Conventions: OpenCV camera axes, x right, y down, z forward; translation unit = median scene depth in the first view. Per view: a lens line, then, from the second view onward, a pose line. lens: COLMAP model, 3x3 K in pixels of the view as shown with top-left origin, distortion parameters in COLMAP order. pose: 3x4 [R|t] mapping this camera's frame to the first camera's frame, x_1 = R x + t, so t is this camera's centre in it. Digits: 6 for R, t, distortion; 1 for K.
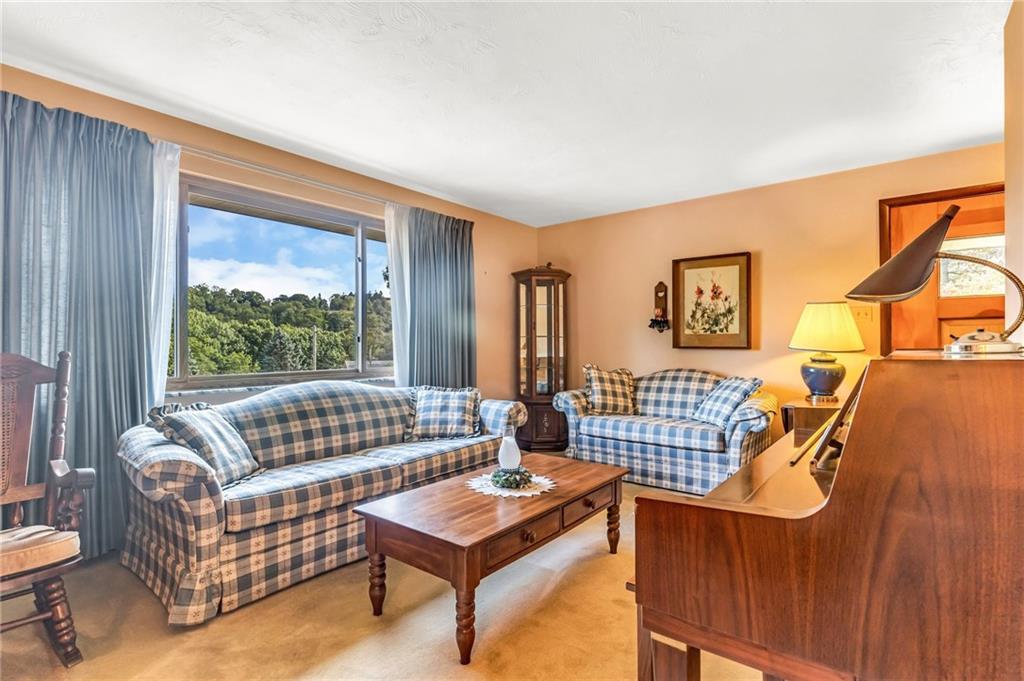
lens RADIAL K [[499.4, 0, 512.0], [0, 499.4, 340.5], [0, 0, 1]] dist [0.000777, 0.000371]
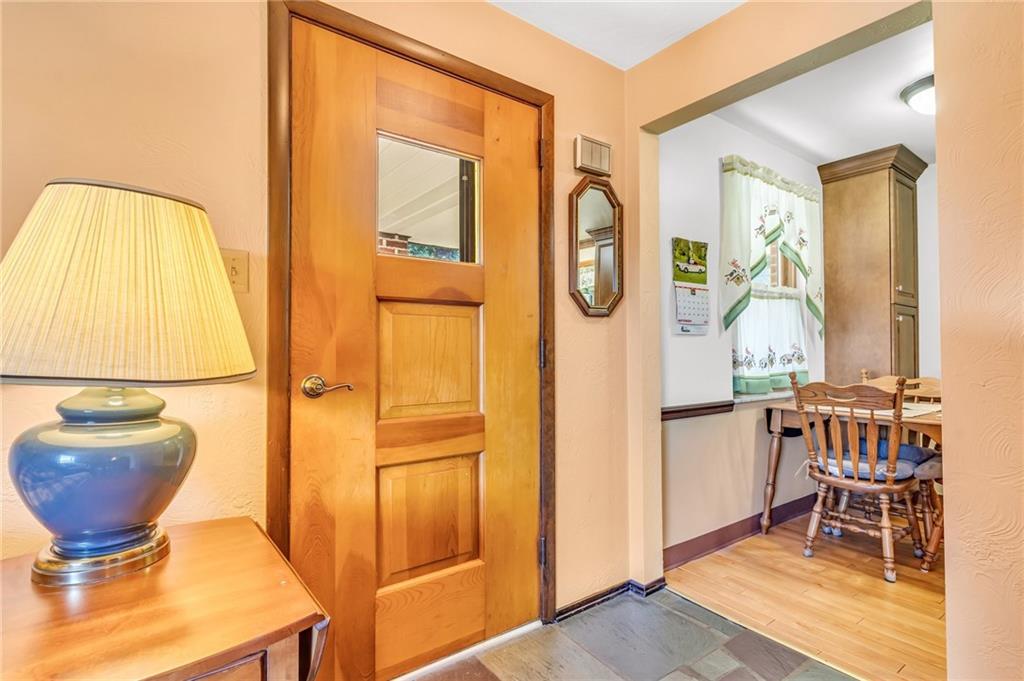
lens RADIAL K [[499.4, 0, 512.0], [0, 499.4, 340.5], [0, 0, 1]] dist [0.000777, 0.000371]
pose [[0.242368, 0.017697, 0.970023, 0.417239], [-0.006766, 0.999840, -0.016551, 0.003658], [-0.970161, -0.002551, 0.242449, 0.733380]]
